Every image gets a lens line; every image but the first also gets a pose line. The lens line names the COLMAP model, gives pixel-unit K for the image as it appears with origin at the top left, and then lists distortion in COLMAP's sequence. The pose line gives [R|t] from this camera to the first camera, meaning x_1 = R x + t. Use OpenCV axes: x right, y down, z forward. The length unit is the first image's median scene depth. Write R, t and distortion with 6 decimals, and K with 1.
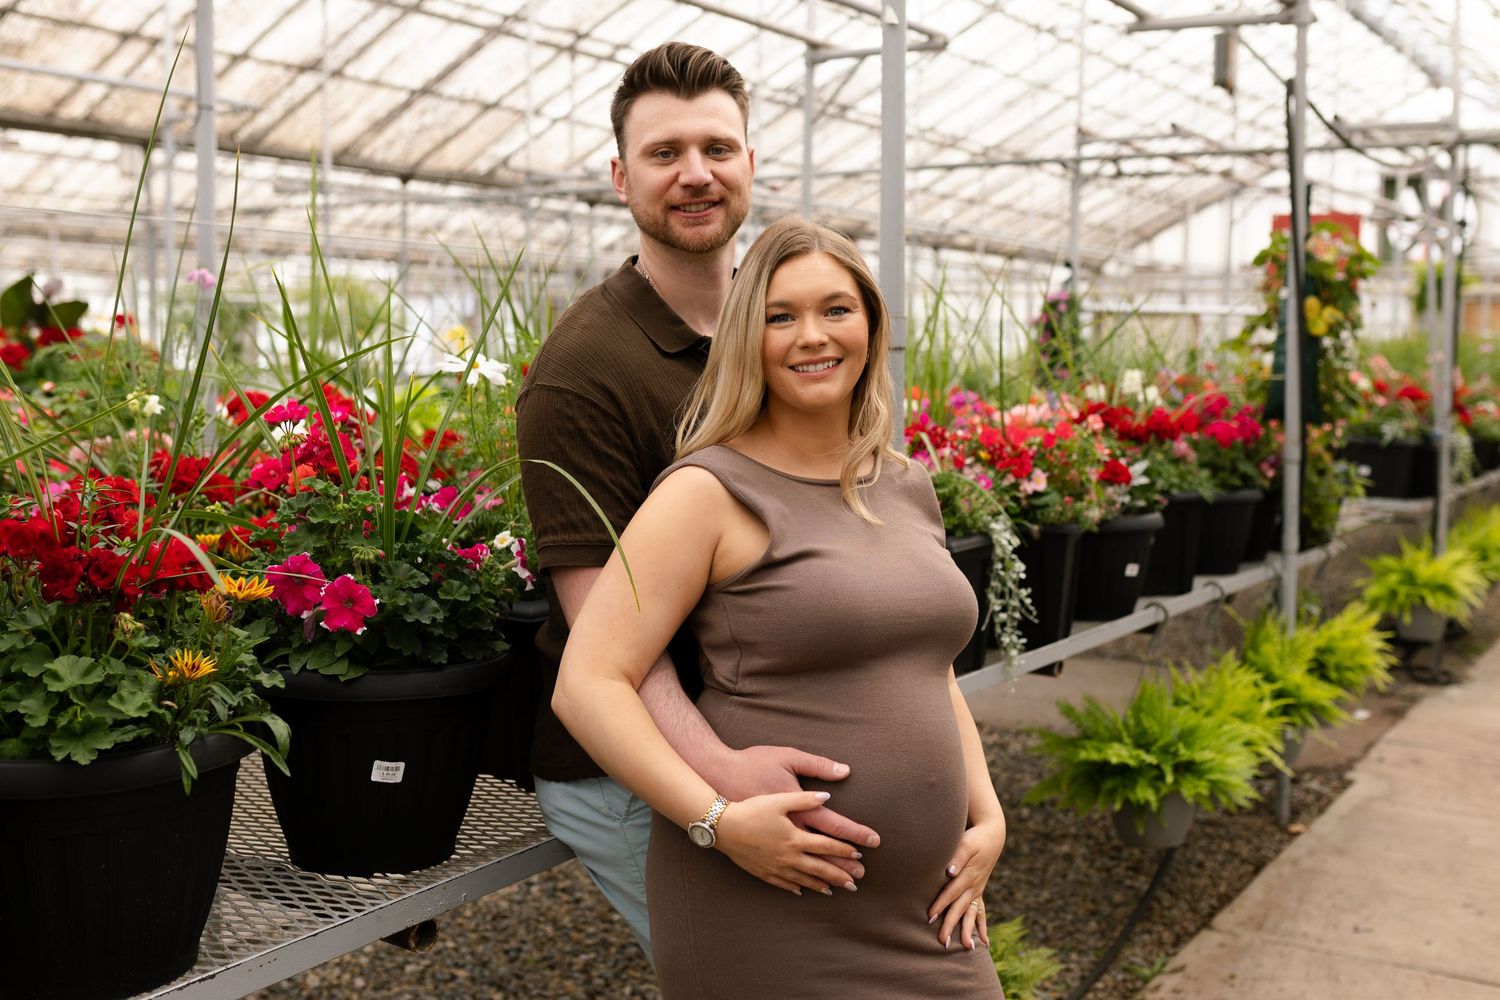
lens RADIAL K [[1565.2, 0, 771.4], [0, 1565.2, 484.1], [0, 0, 1]] dist [0.002976, 0.005539]
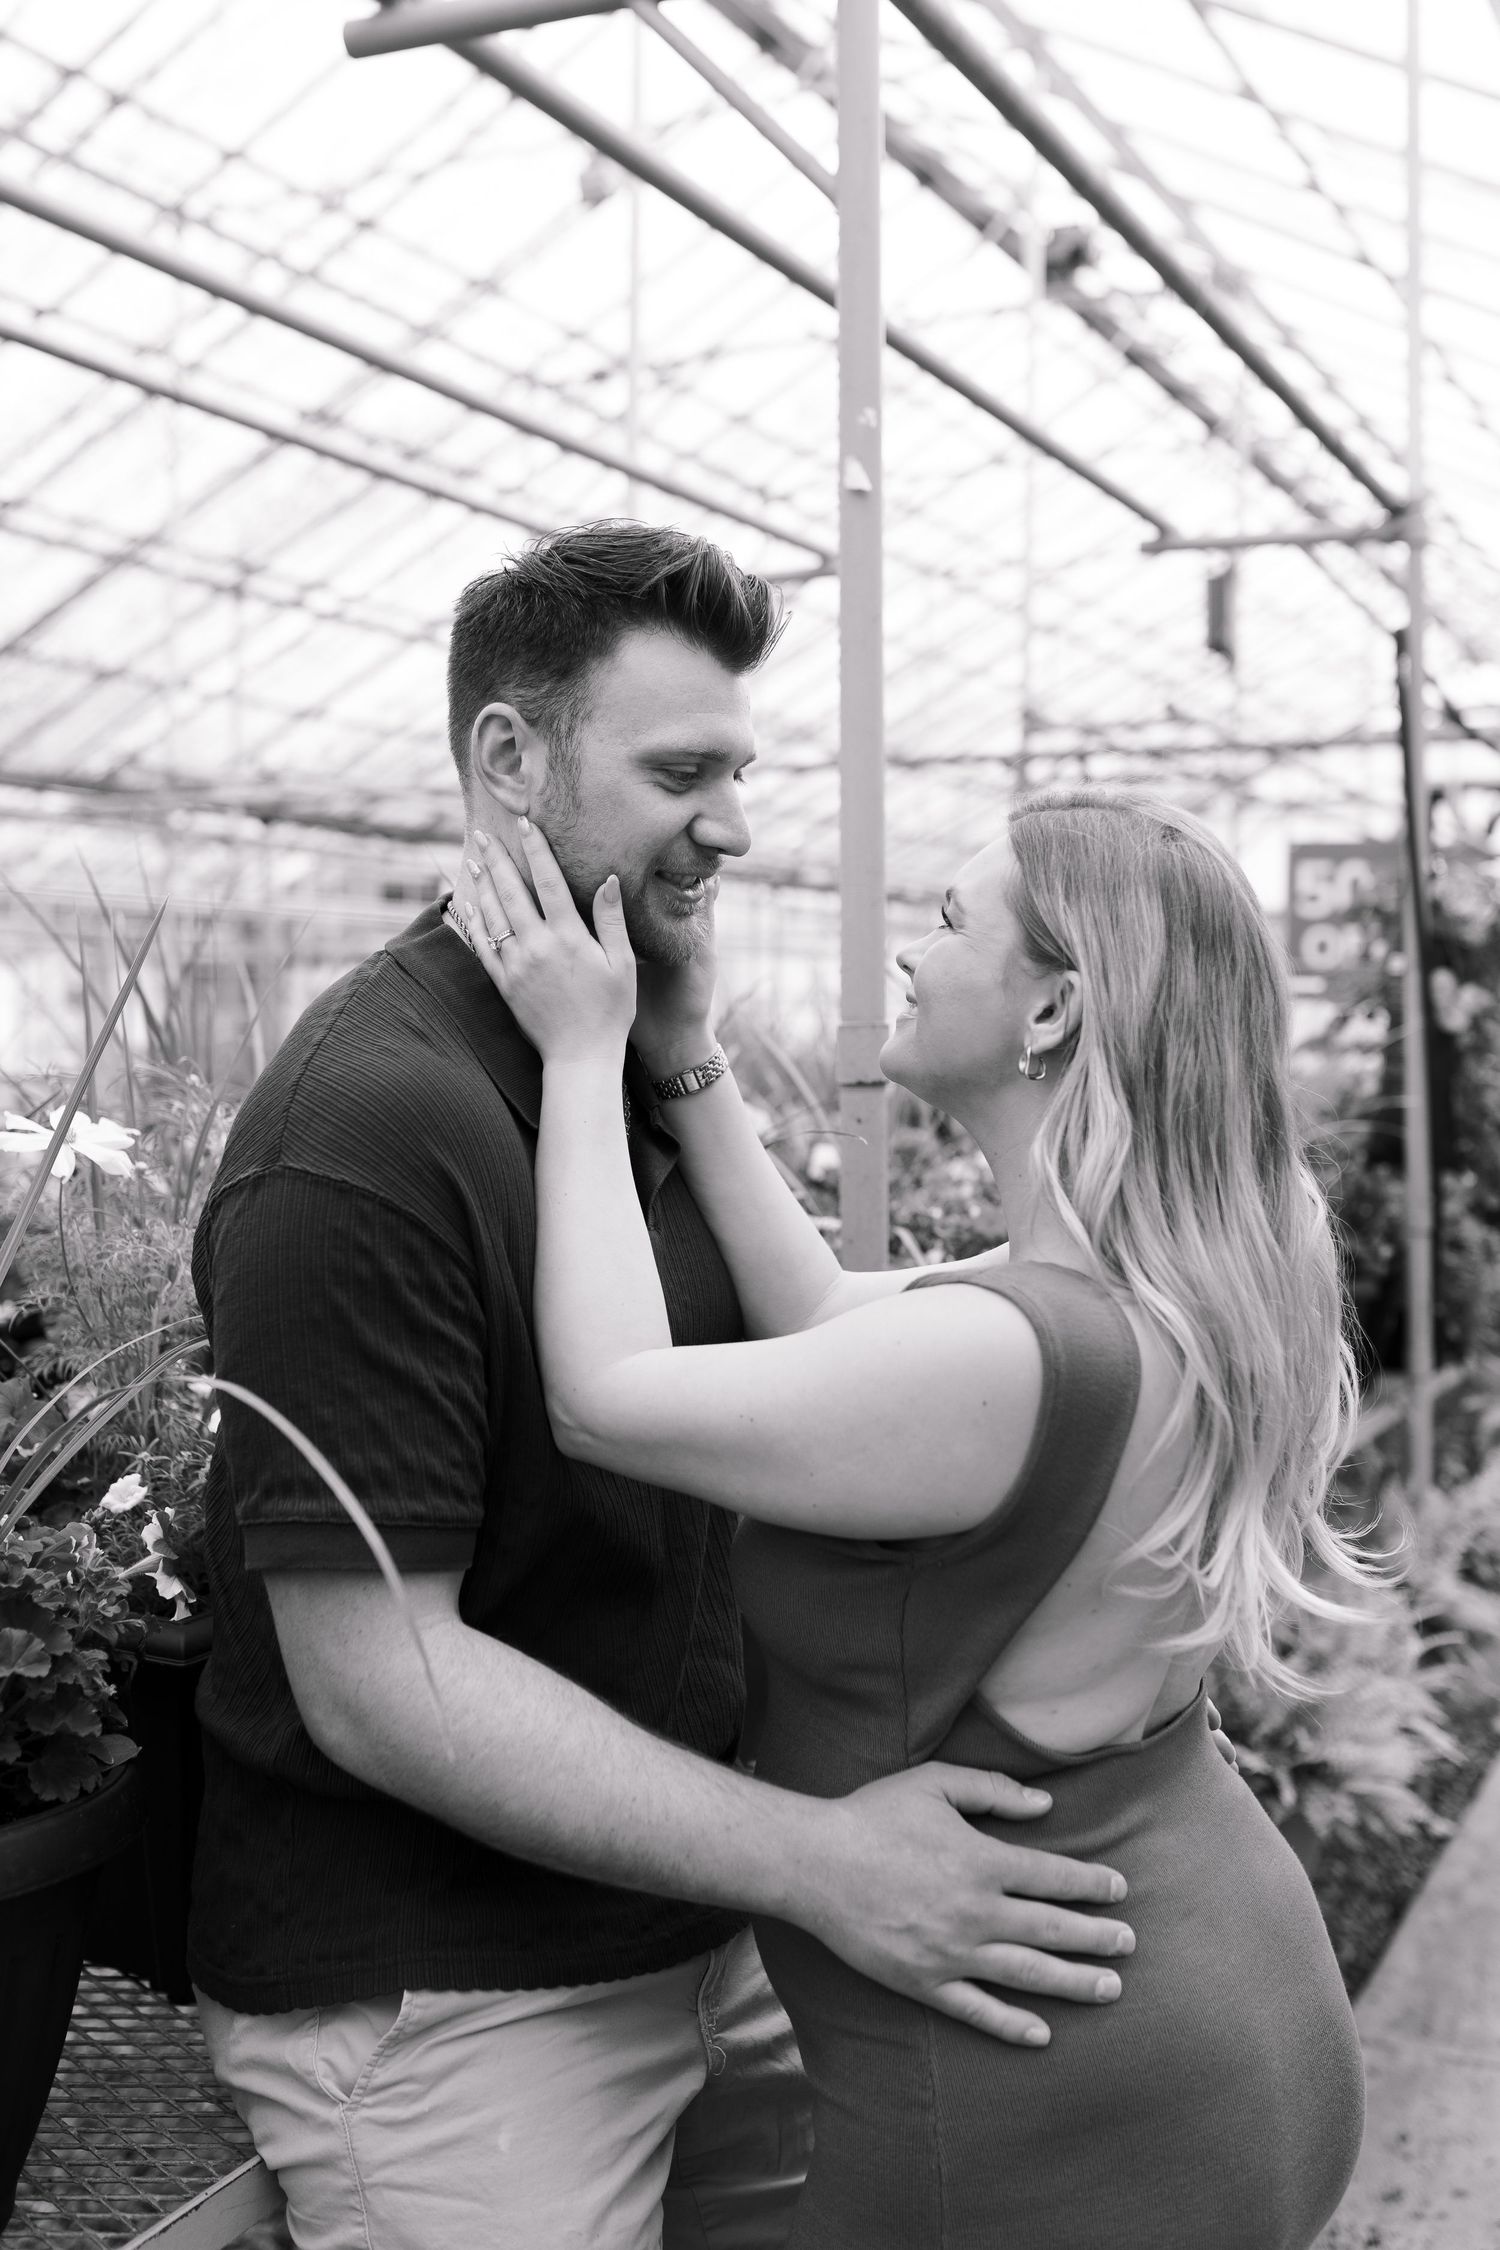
lens RADIAL K [[2272.6, 0, 745.1], [0, 2272.6, 1076.5], [0, 0, 1]] dist [-0.000924, 0.006258]
pose [[0.995390, -0.007391, 0.095625, -0.023574], [0.013748, 0.997725, -0.065994, -0.023211], [-0.094920, 0.067004, 0.993227, 0.138587]]
